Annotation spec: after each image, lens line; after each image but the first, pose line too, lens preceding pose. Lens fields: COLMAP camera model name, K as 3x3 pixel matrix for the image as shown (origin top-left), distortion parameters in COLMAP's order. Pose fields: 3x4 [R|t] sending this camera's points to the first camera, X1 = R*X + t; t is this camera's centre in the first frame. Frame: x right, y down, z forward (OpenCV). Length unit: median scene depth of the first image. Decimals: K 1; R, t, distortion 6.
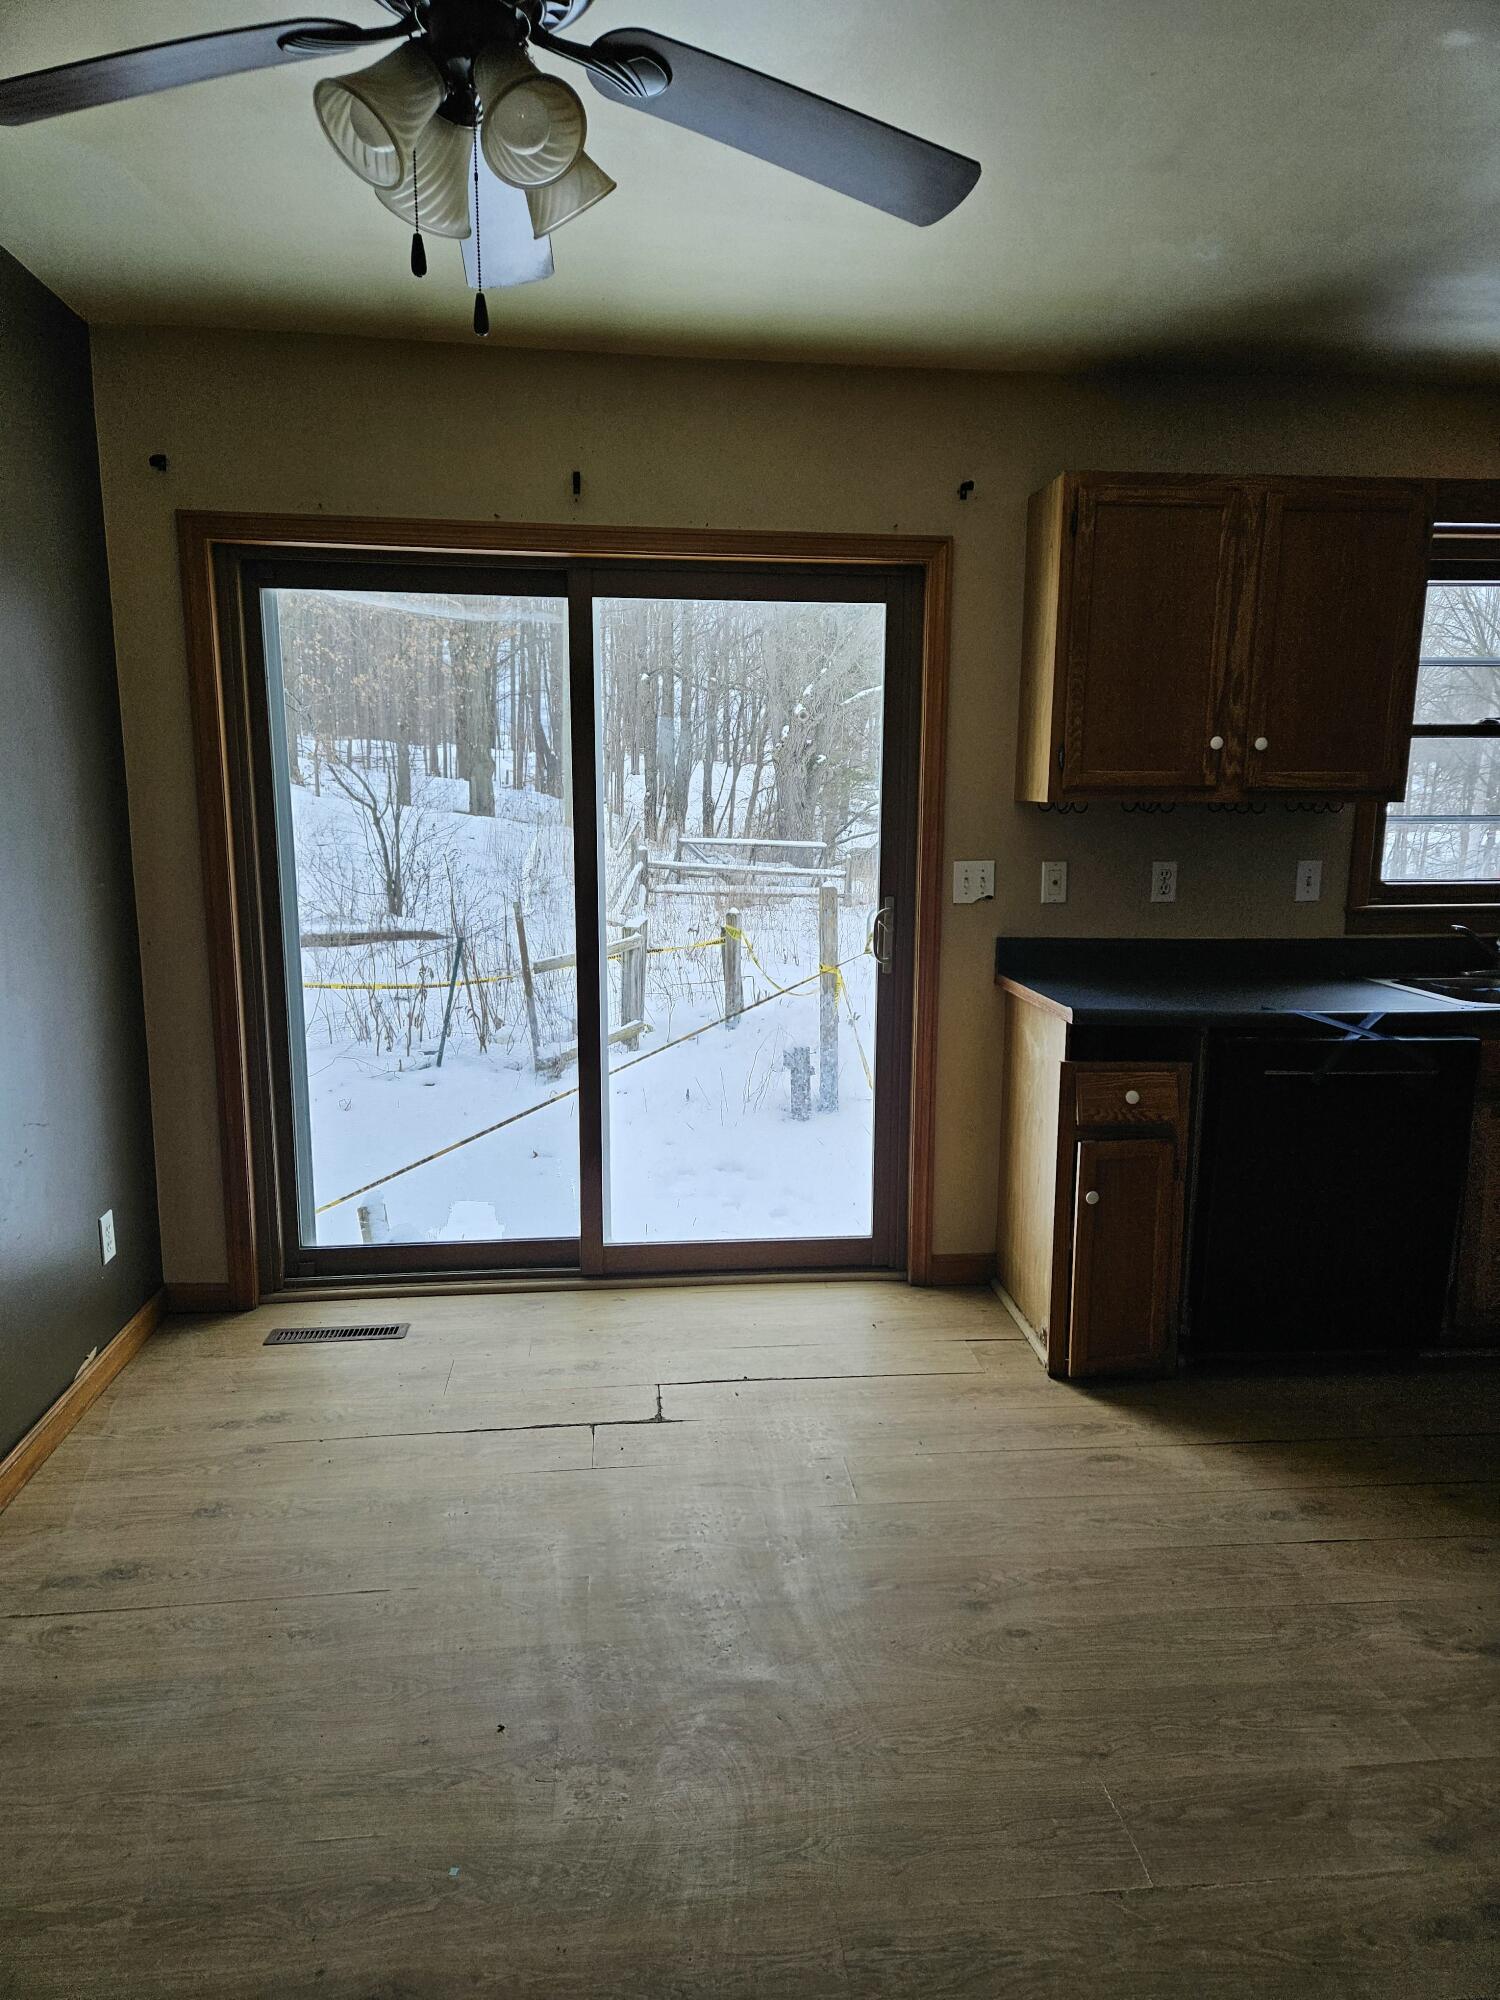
lens RADIAL K [[1329.7, 0, 748.0], [0, 1329.7, 1007.7], [0, 0, 1]] dist [0.082265, -0.059561]
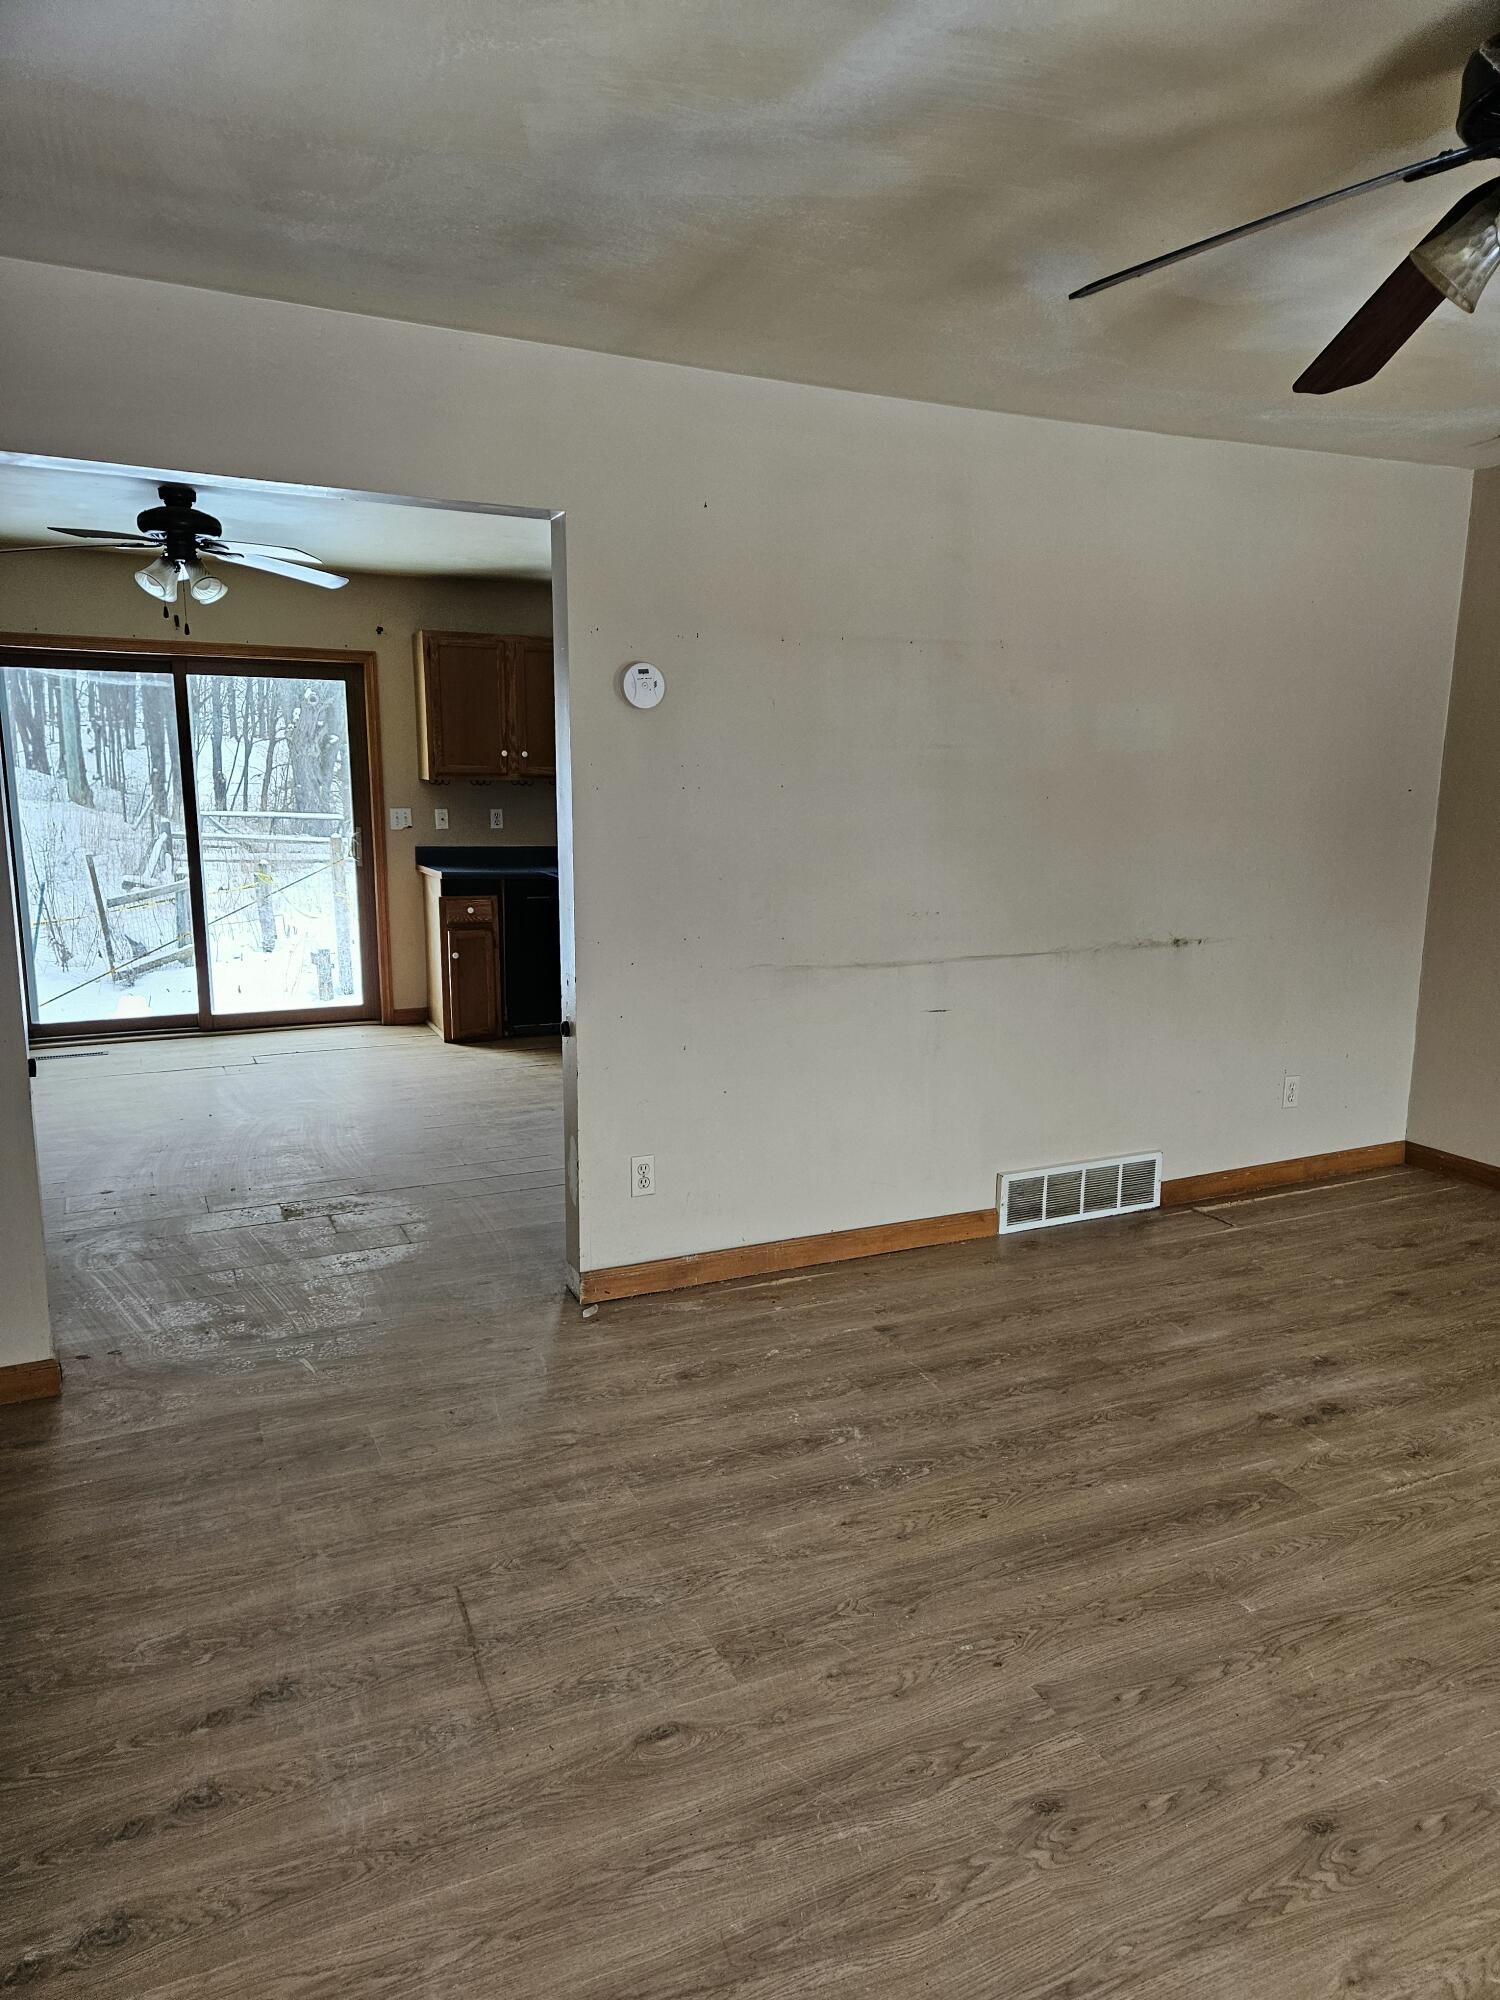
lens RADIAL K [[1329.7, 0, 748.0], [0, 1329.7, 1007.7], [0, 0, 1]] dist [0.082265, -0.059561]
pose [[0.941452, -0.059942, 0.331775, -0.026605], [0.054547, 0.998184, 0.025559, 0.167425], [-0.332704, -0.005966, 0.943012, -1.088669]]
